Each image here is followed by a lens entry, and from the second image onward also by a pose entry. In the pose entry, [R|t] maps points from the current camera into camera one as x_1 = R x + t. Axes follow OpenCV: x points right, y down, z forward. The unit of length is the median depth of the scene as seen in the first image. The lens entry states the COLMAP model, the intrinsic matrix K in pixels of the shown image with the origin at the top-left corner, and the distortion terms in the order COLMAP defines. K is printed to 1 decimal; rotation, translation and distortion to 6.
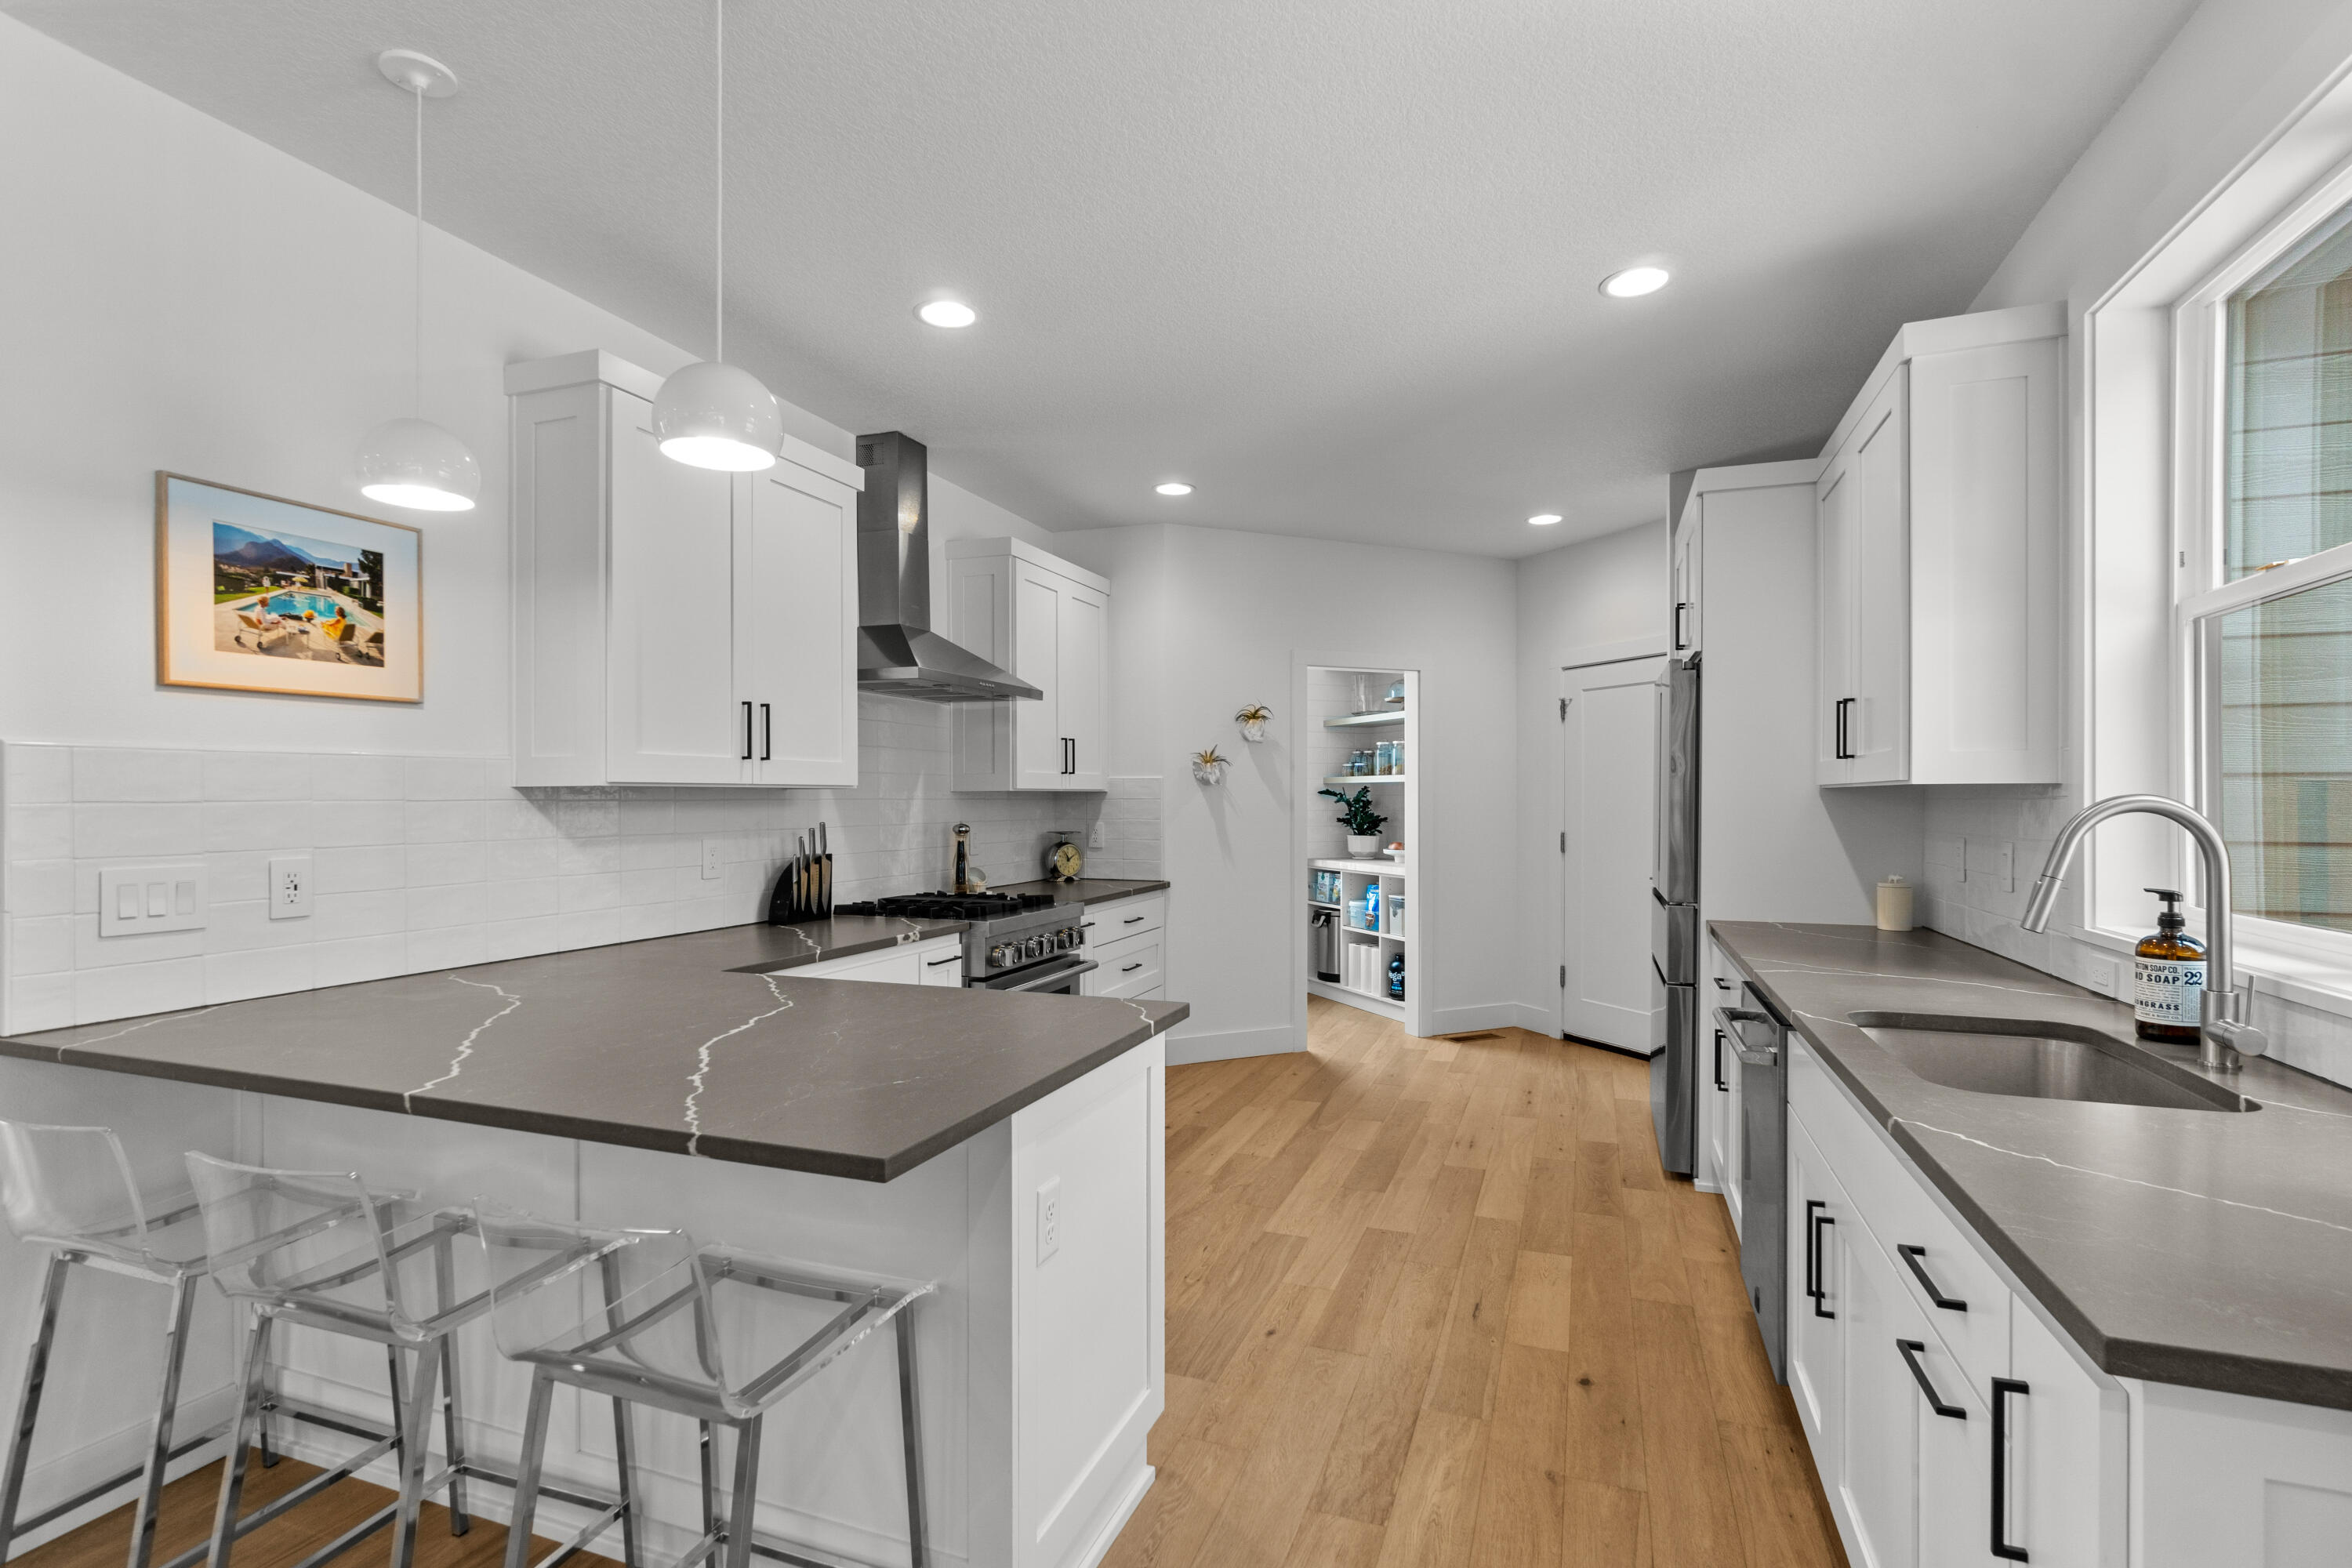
lens RADIAL K [[1075.5, 0, 1168.6], [0, 1075.5, 802.1], [0, 0, 1]] dist [0.000092, -0.000069]
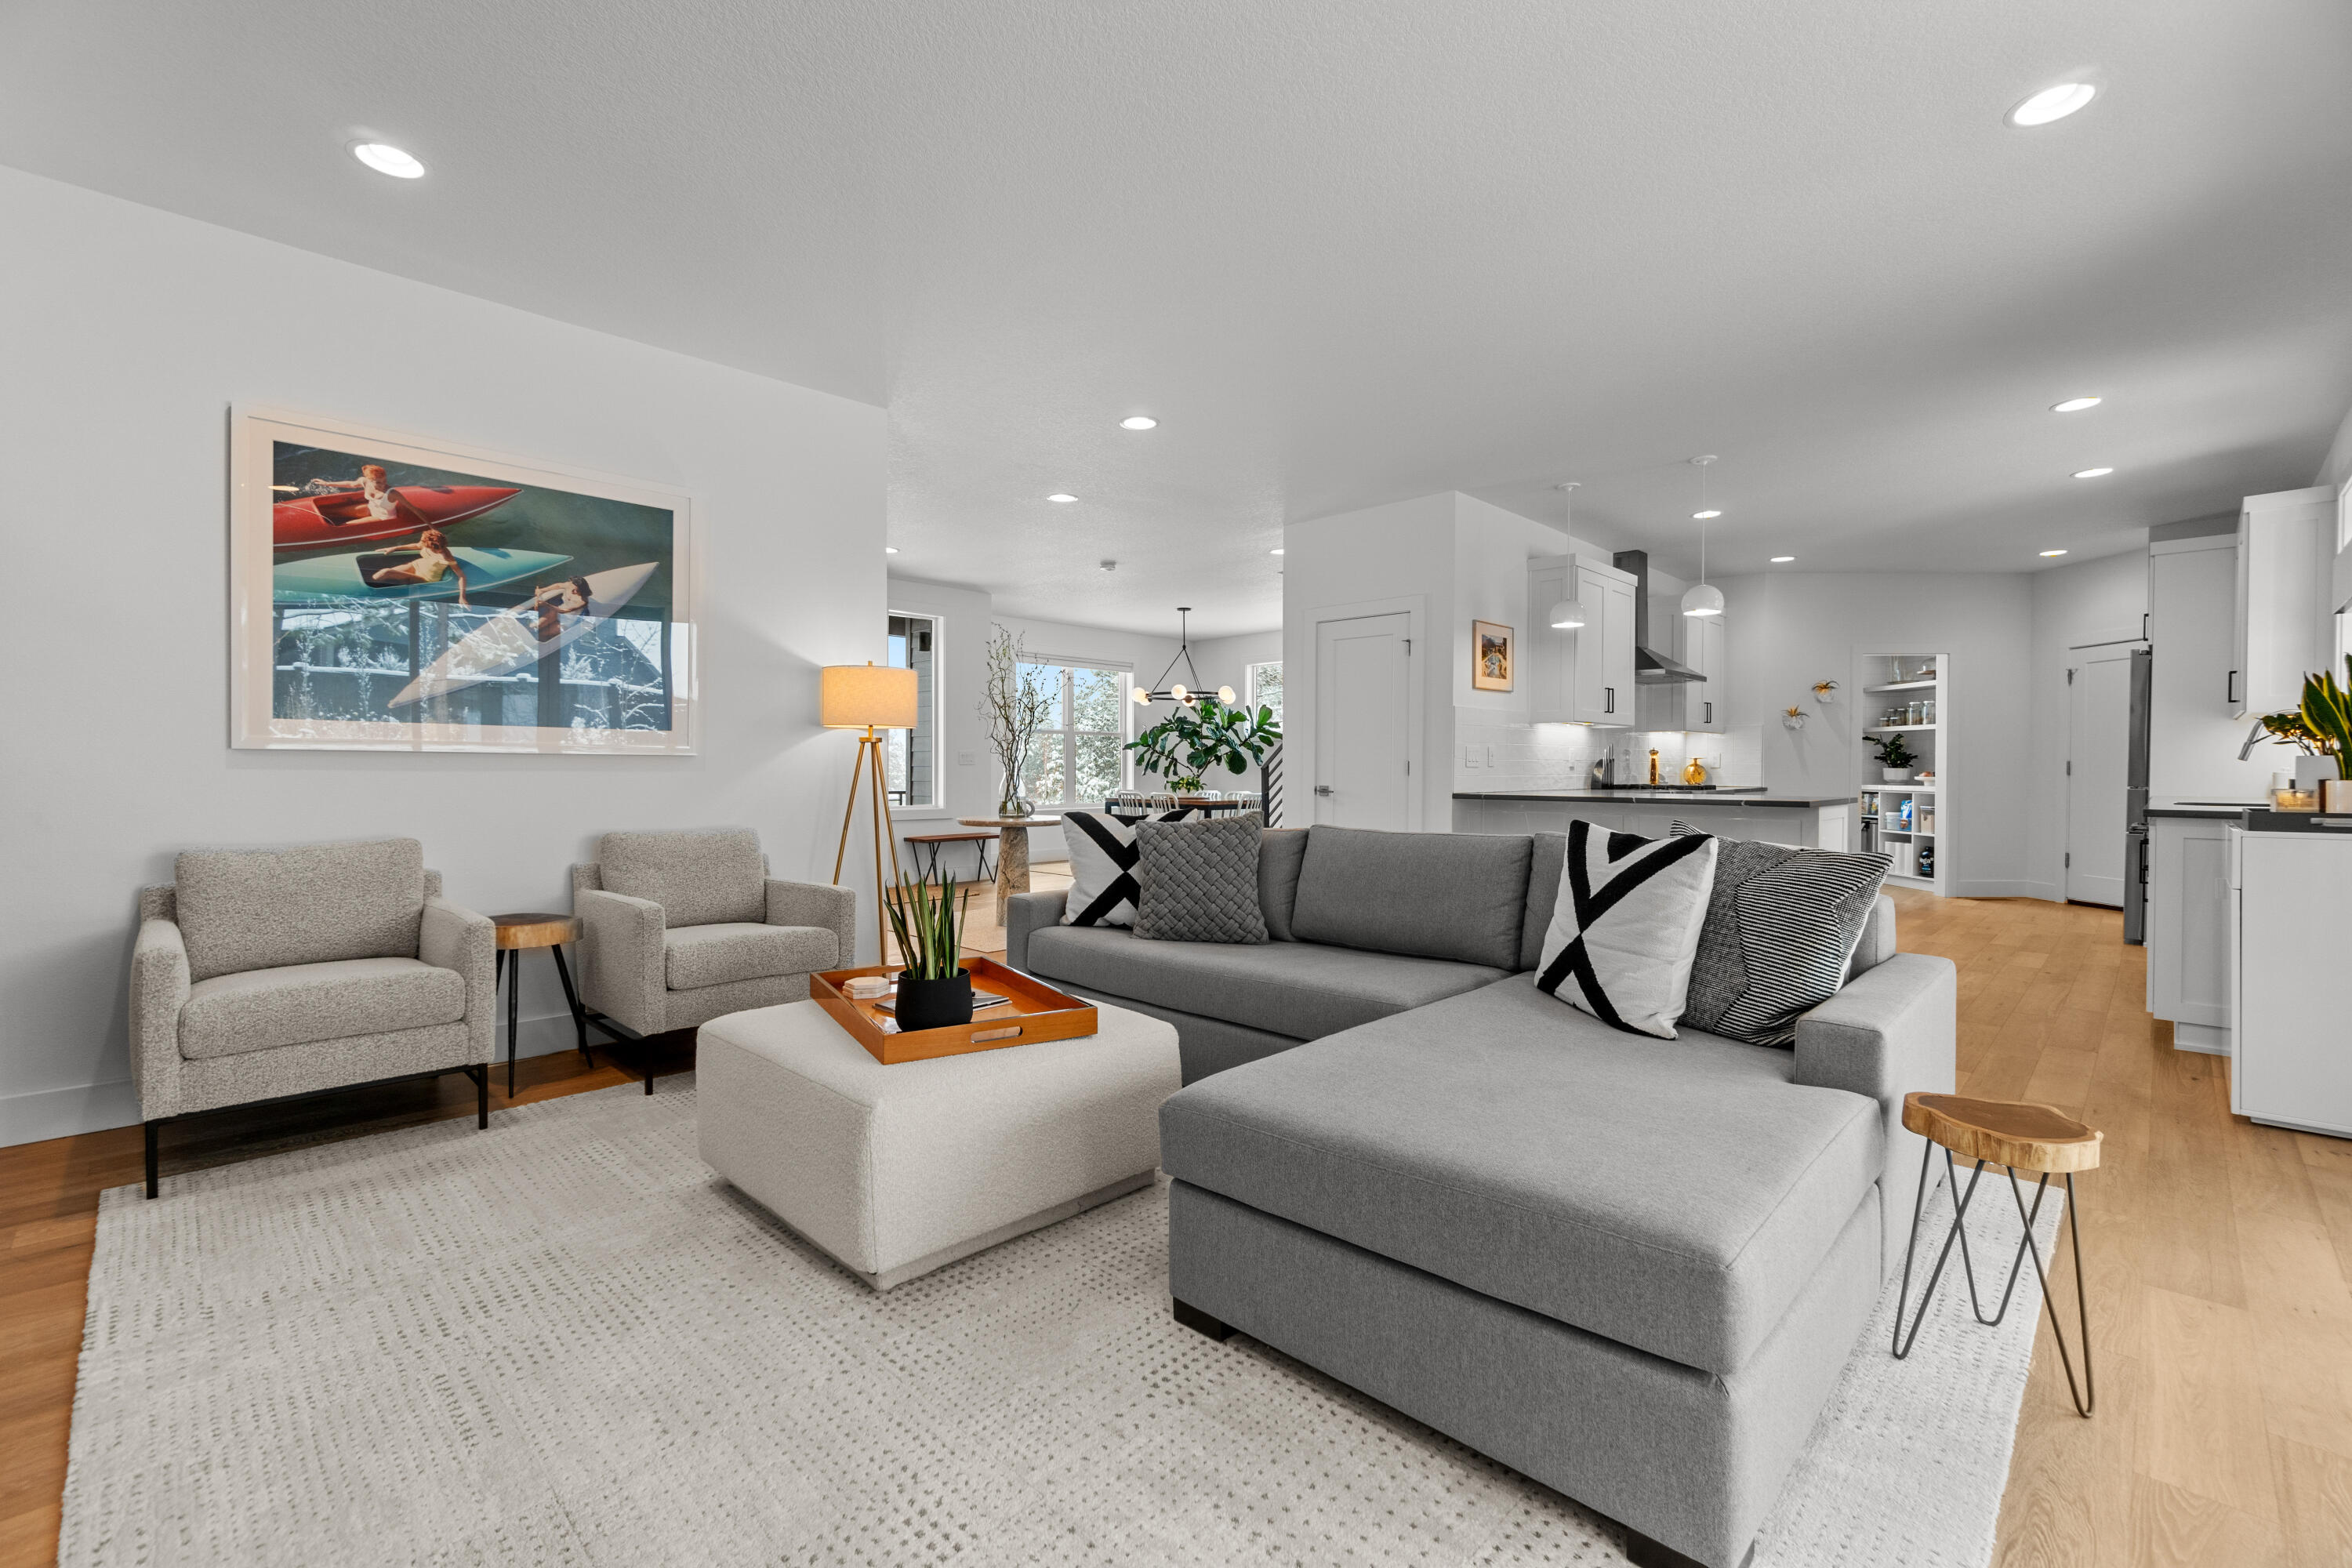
lens RADIAL K [[1009.1, 0, 1171.5], [0, 1009.1, 780.0], [0, 0, 1]] dist [-0.000499, -0.000188]
pose [[0.918243, 0.008215, -0.395931, -0.190847], [-0.005245, 0.999949, 0.008582, 0.044853], [0.395982, -0.005804, 0.918240, -0.674817]]
